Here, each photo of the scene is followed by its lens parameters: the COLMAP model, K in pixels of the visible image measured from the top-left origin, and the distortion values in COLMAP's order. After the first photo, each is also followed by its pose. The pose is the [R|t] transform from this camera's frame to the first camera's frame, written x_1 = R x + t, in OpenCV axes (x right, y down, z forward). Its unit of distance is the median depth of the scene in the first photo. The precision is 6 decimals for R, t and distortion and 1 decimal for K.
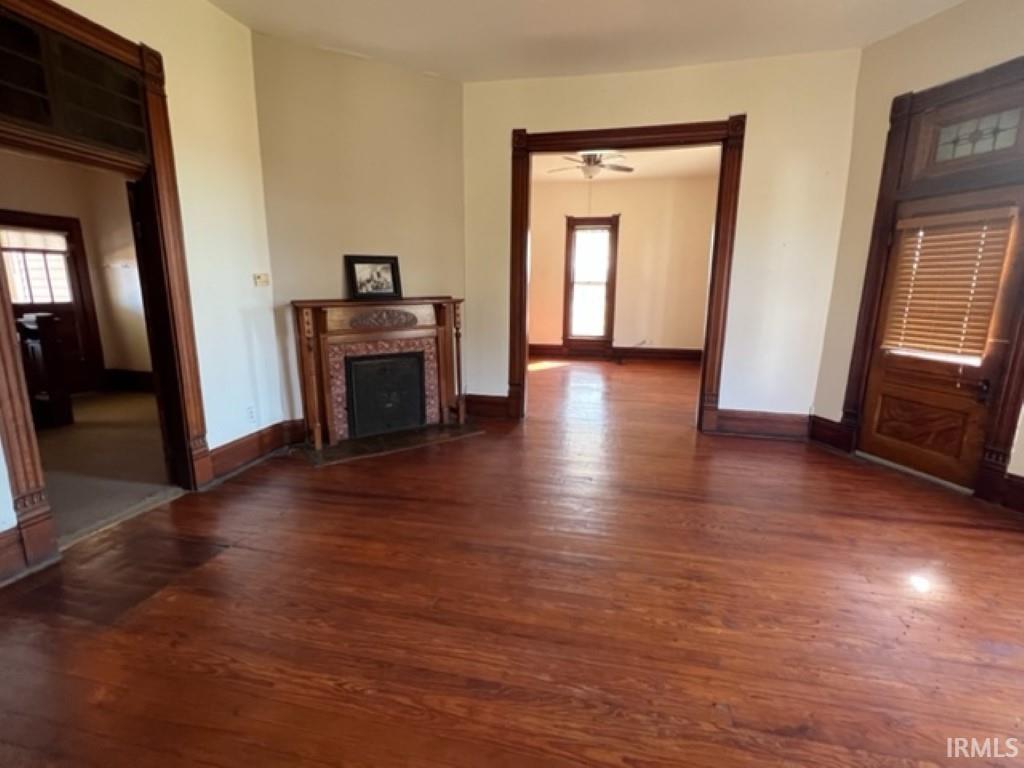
lens RADIAL K [[474.7, 0, 503.8], [0, 474.7, 384.3], [0, 0, 1]] dist [-0.004147, -0.001188]
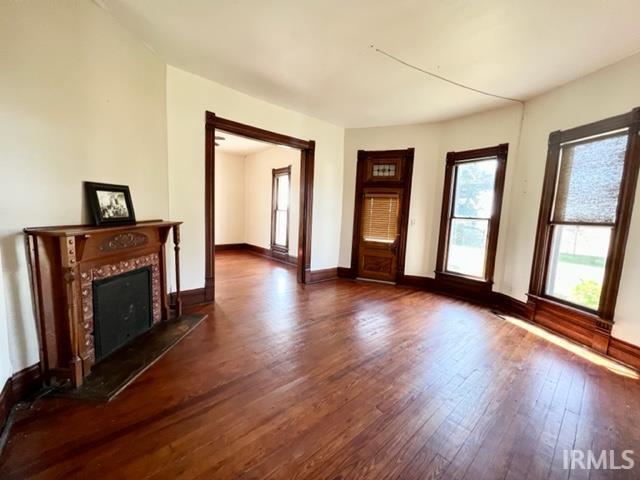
lens RADIAL K [[255.5, 0, 321.8], [0, 255.5, 241.1], [0, 0, 1]] dist [-0.000631, 0.000233]
pose [[0.580378, -0.072042, 0.811155, -0.491488], [0.127950, 0.991775, -0.003465, -0.080240], [-0.804233, 0.105798, 0.584821, 0.292283]]
